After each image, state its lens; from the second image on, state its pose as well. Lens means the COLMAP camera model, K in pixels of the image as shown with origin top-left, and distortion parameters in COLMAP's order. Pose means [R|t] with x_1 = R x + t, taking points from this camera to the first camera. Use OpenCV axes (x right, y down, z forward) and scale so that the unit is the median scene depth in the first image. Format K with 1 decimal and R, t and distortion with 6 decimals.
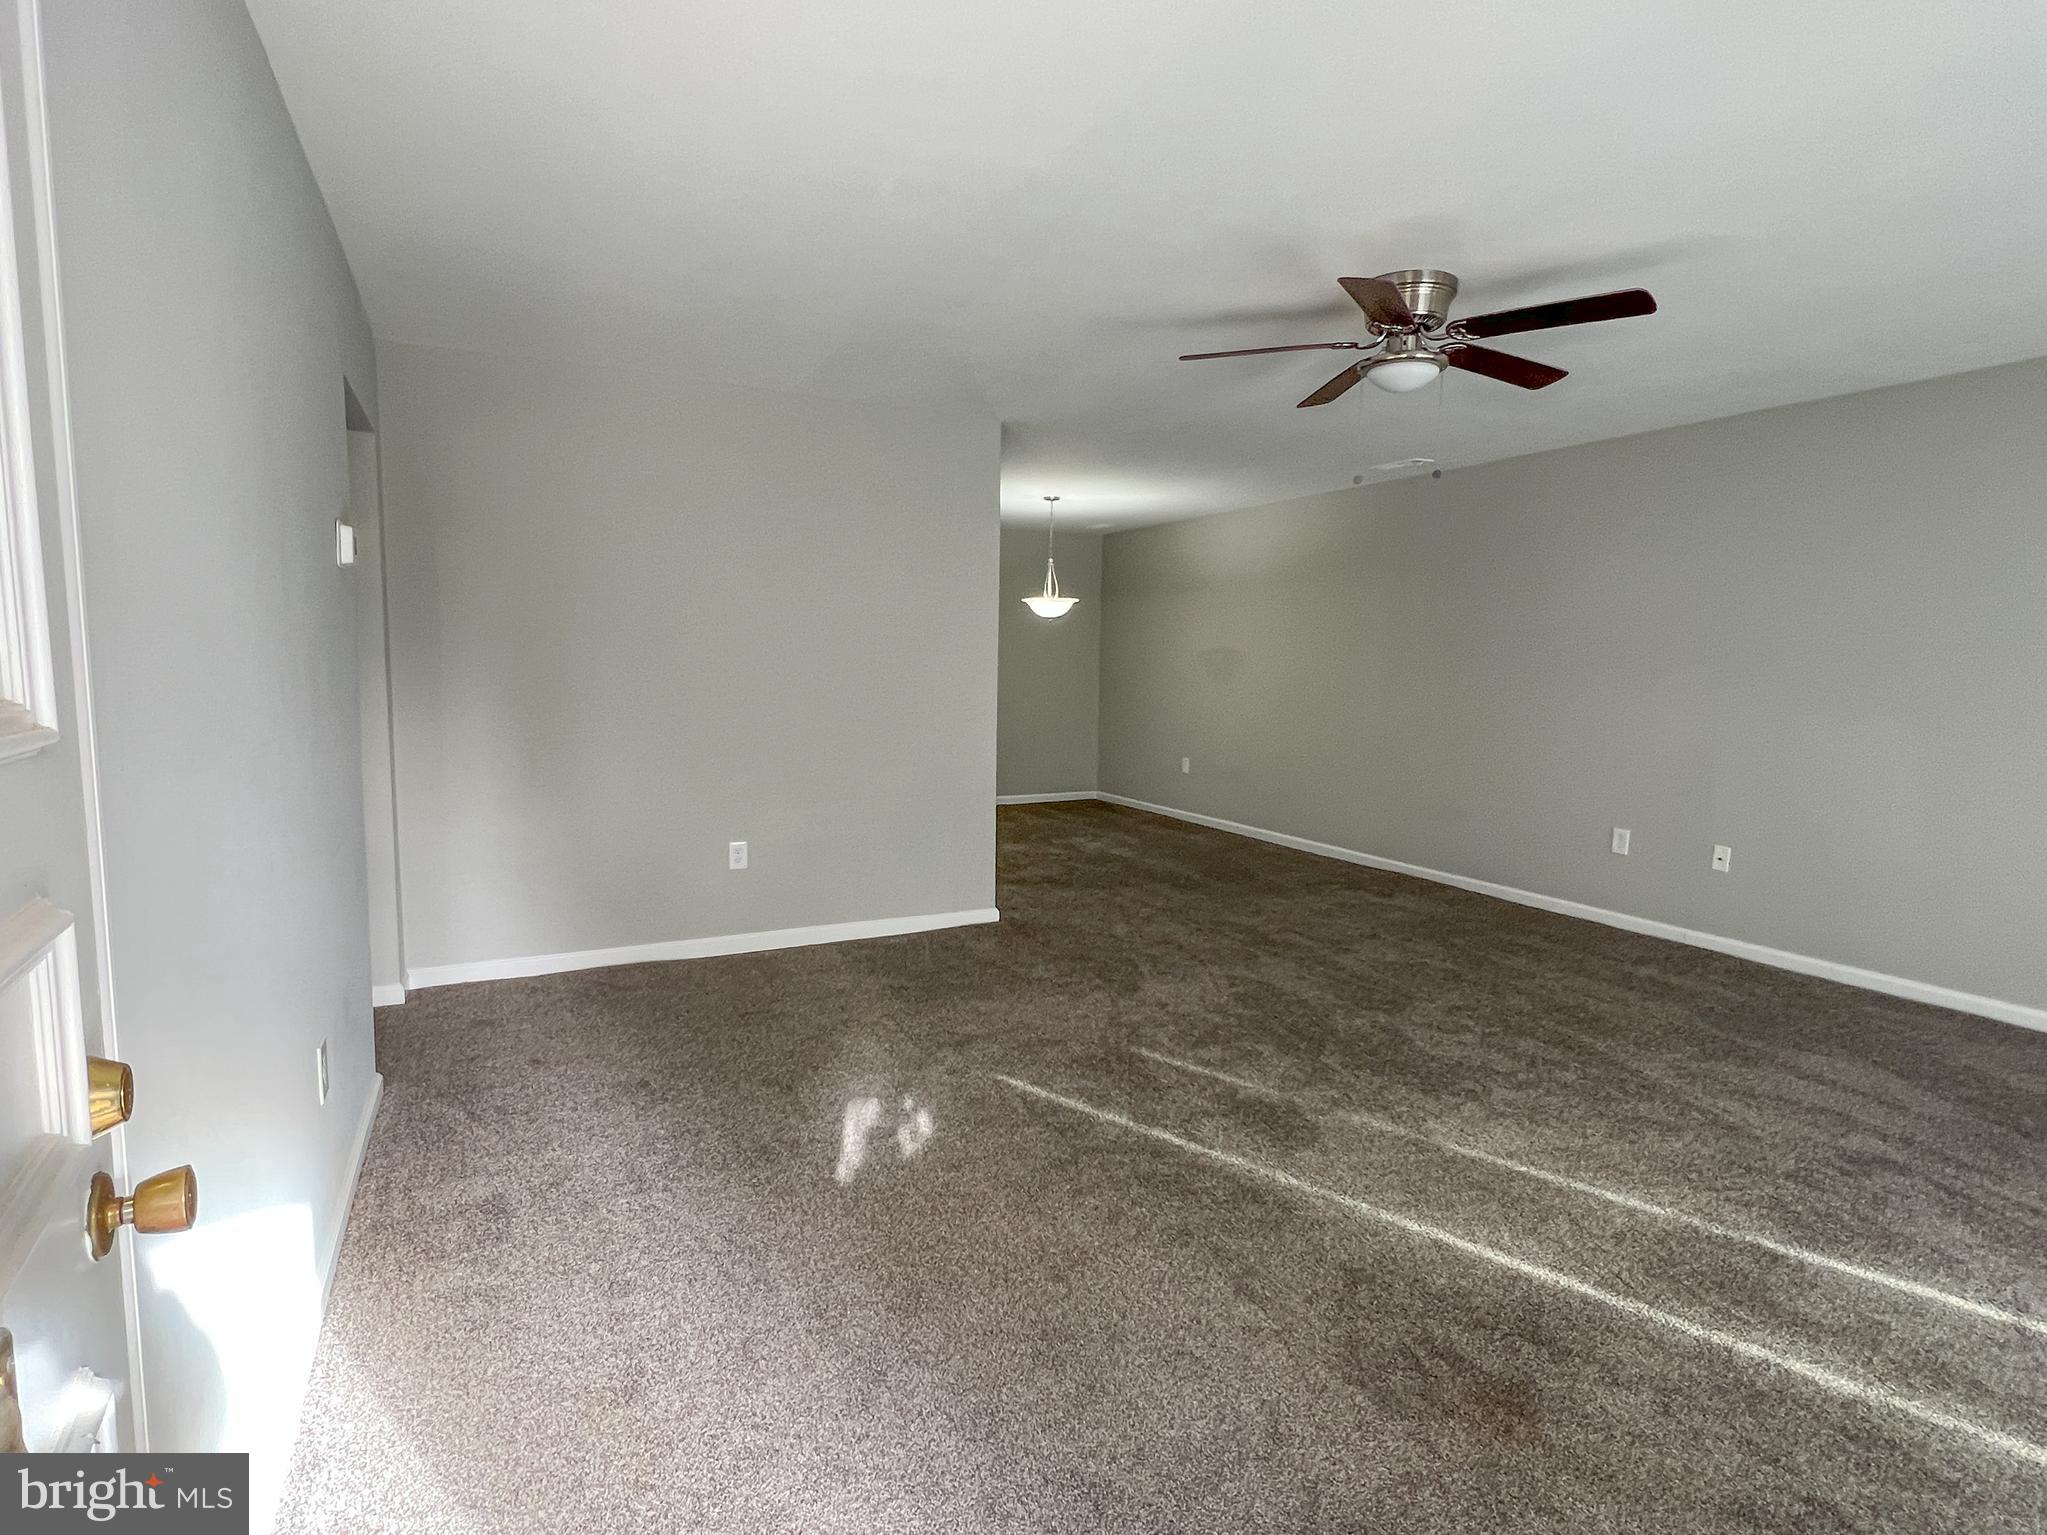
lens RADIAL K [[1031.8, 0, 1019.1], [0, 1031.8, 765.9], [0, 0, 1]] dist [-0.001804, -0.000566]
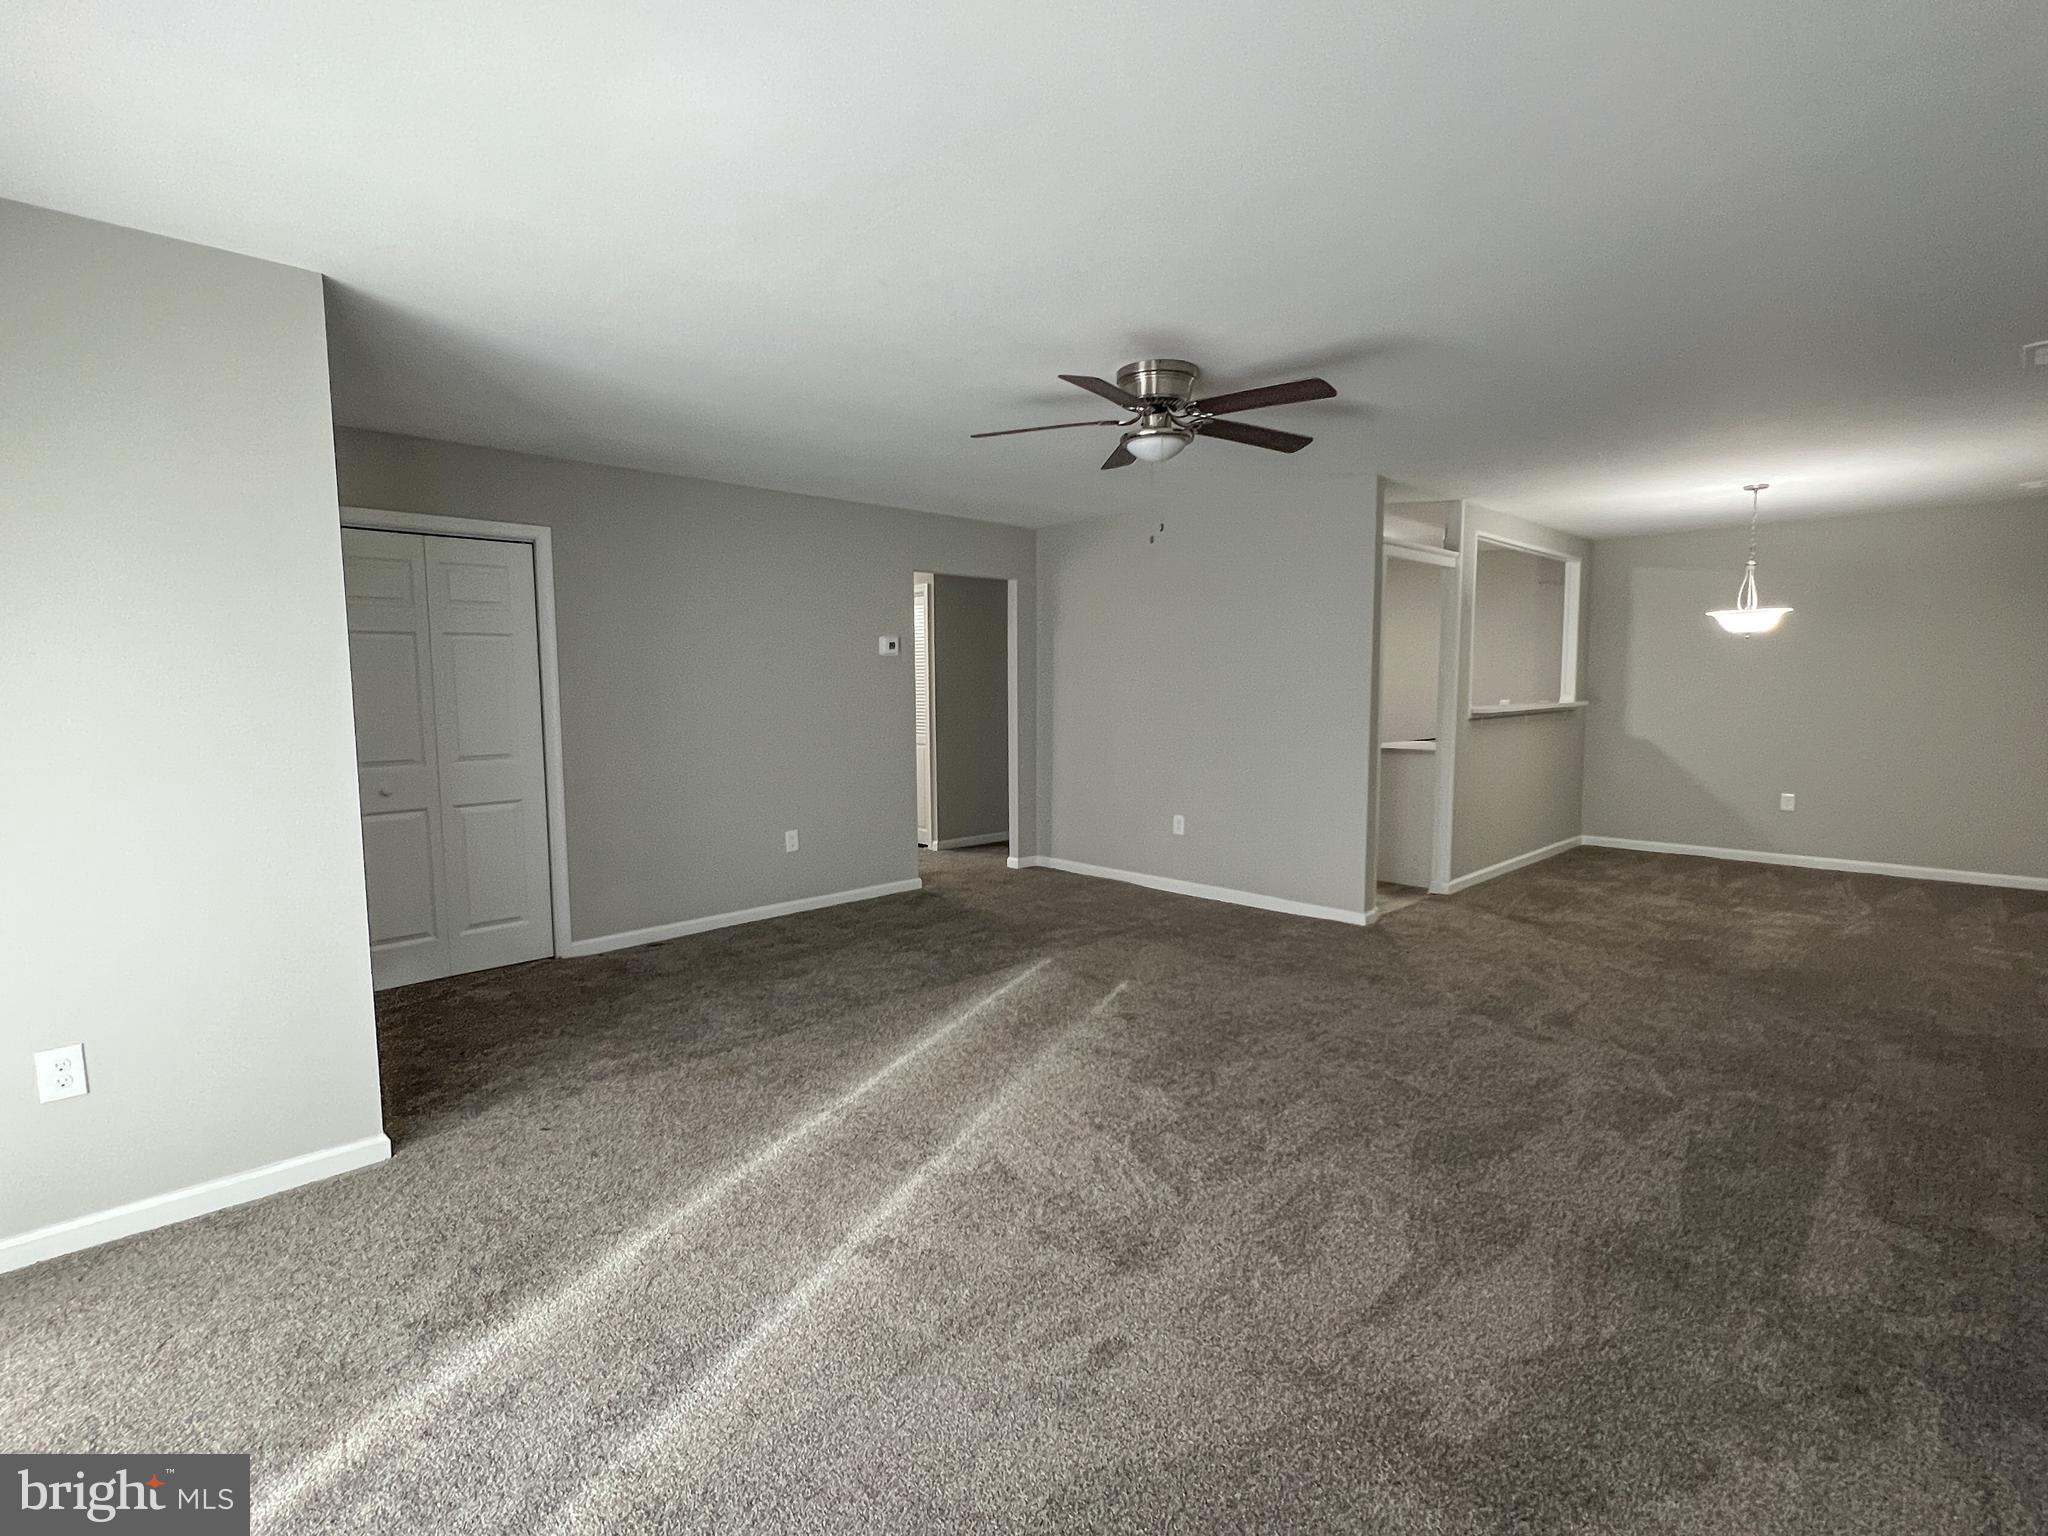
lens RADIAL K [[963.4, 0, 1019.9], [0, 963.4, 772.1], [0, 0, 1]] dist [-0.001749, -0.000459]
pose [[0.299690, 0.073718, -0.951184, 1.116467], [-0.084613, 0.995135, 0.050466, -0.045245], [0.950277, 0.065358, 0.304469, 0.434909]]
